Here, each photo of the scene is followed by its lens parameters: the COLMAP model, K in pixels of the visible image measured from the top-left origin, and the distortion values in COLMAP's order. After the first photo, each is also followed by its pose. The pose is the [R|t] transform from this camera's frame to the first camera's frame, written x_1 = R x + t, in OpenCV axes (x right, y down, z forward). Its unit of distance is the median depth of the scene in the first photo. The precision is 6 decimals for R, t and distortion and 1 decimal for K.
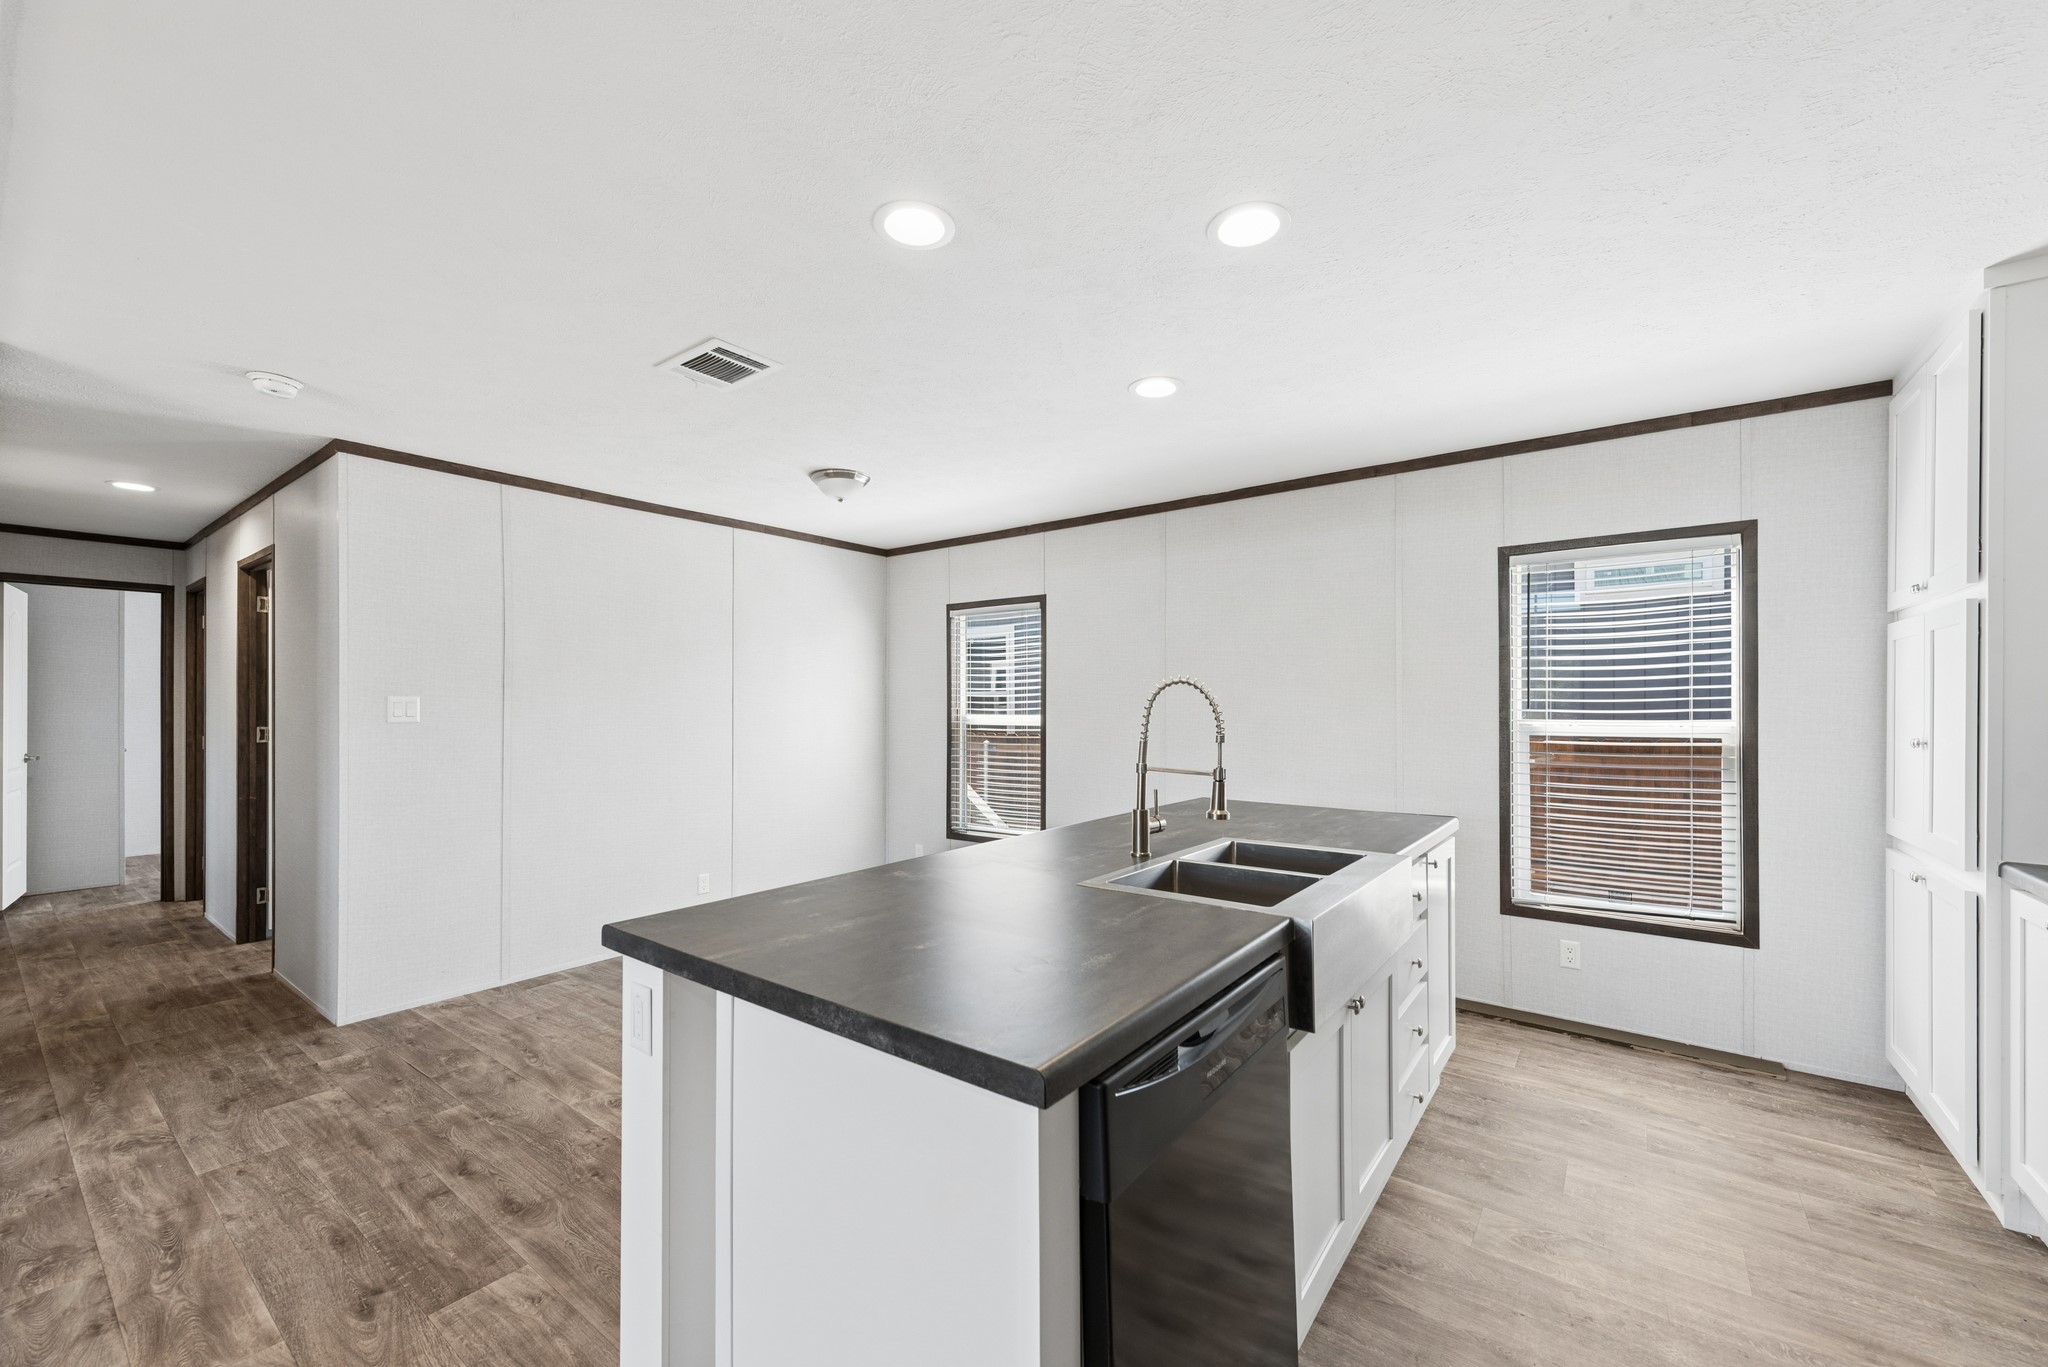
lens RADIAL K [[807.8, 0, 1025.3], [0, 807.8, 707.8], [0, 0, 1]] dist [0.010811, -0.003533]
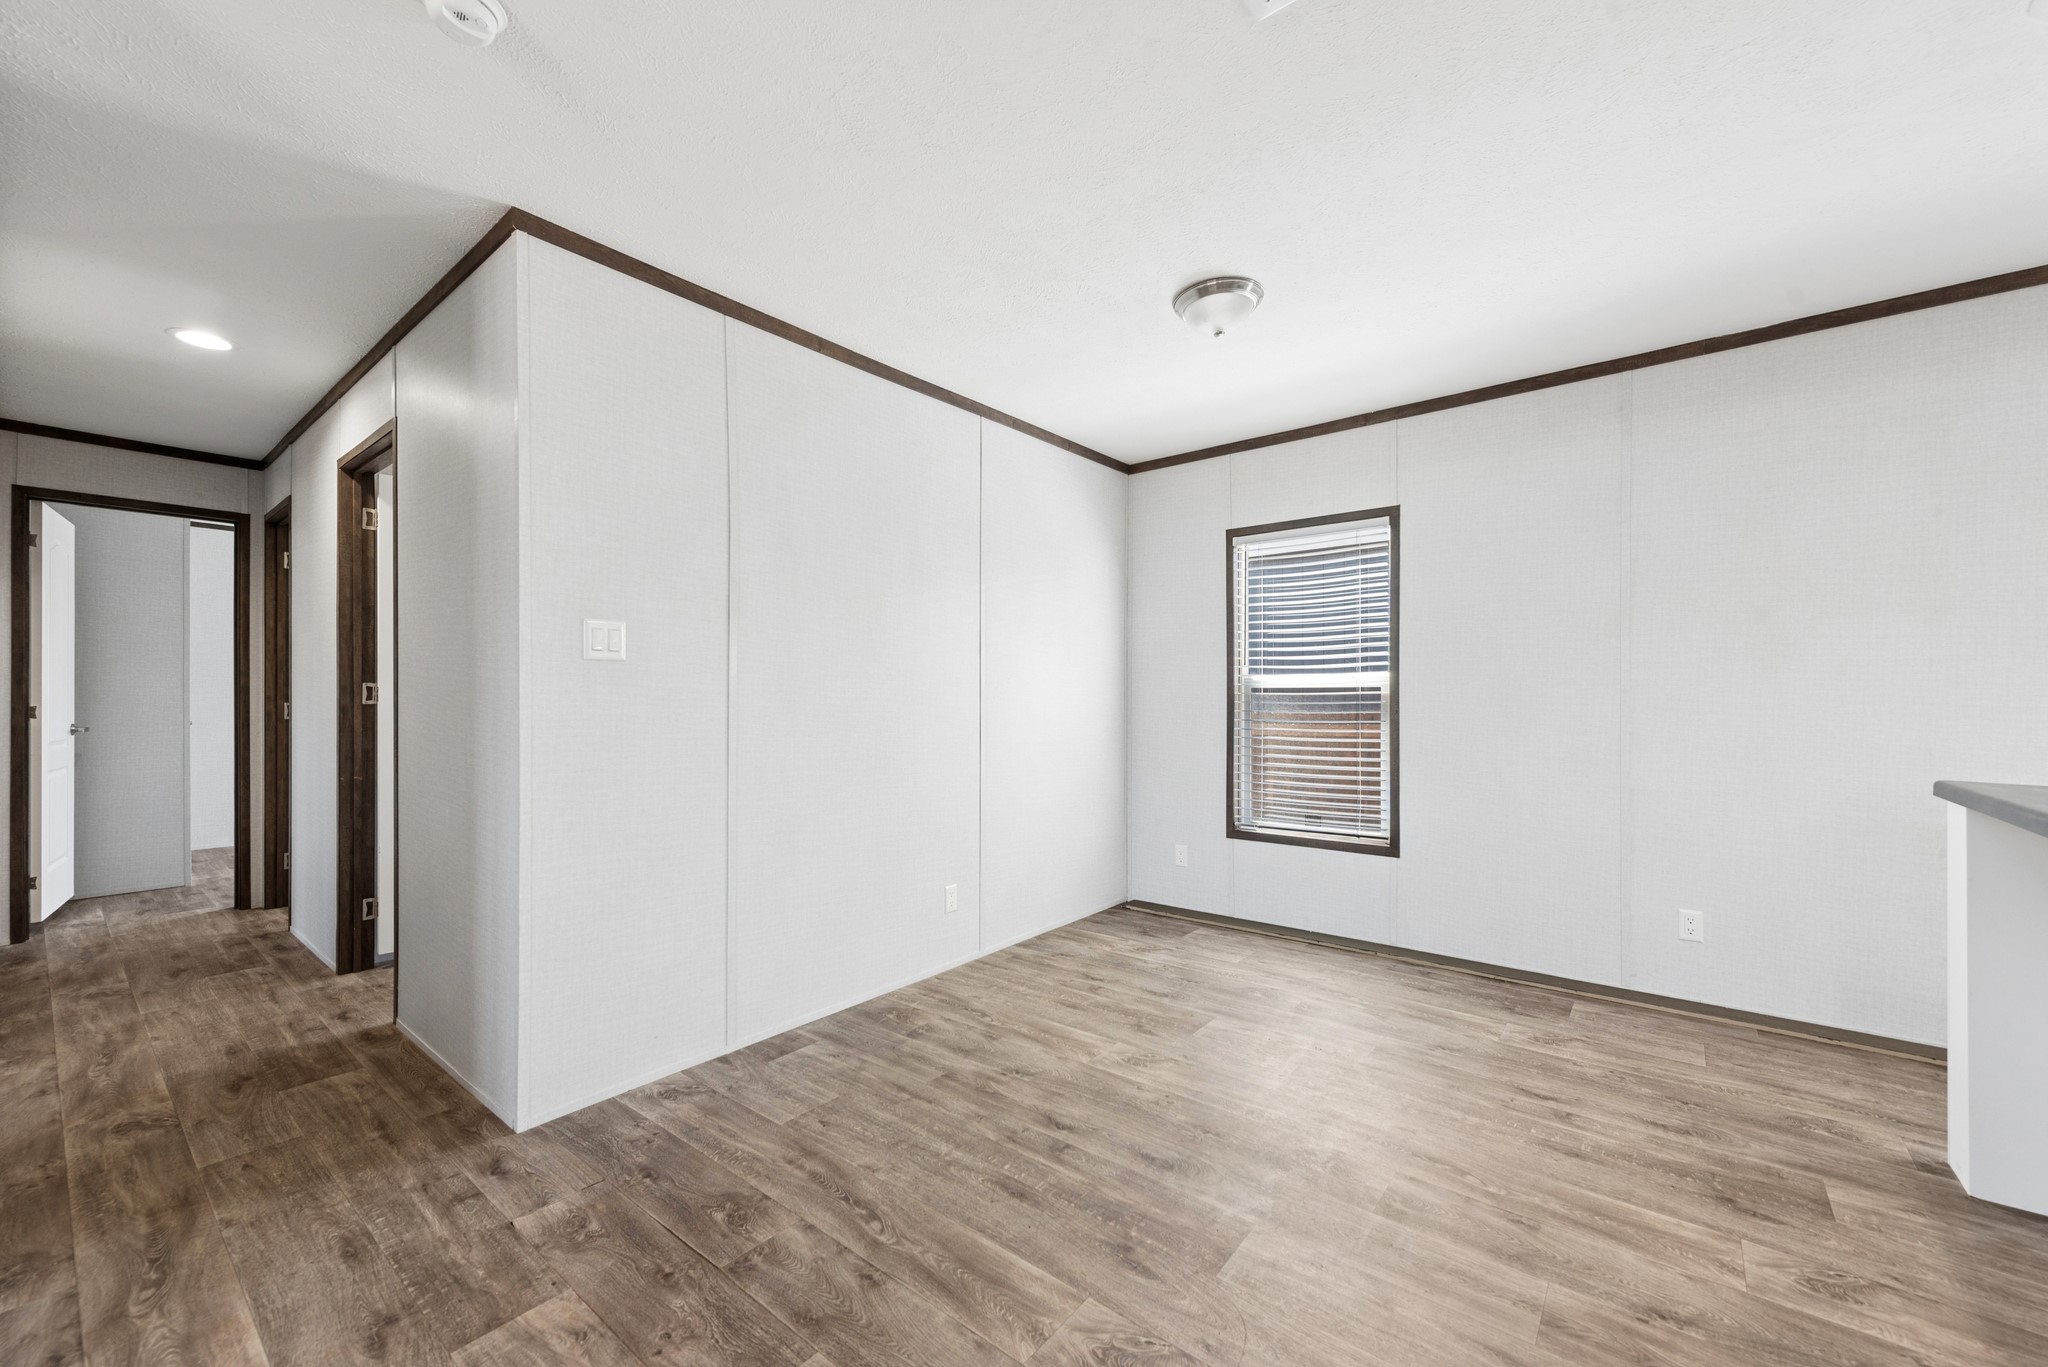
lens RADIAL K [[807.8, 0, 1024.5], [0, 807.8, 699.8], [0, 0, 1]] dist [0.010811, -0.003533]
pose [[0.999350, 0.000503, -0.036046, -0.324681], [-0.000428, 0.999998, 0.002081, 0.038994], [0.036047, -0.002064, 0.999348, 0.289006]]
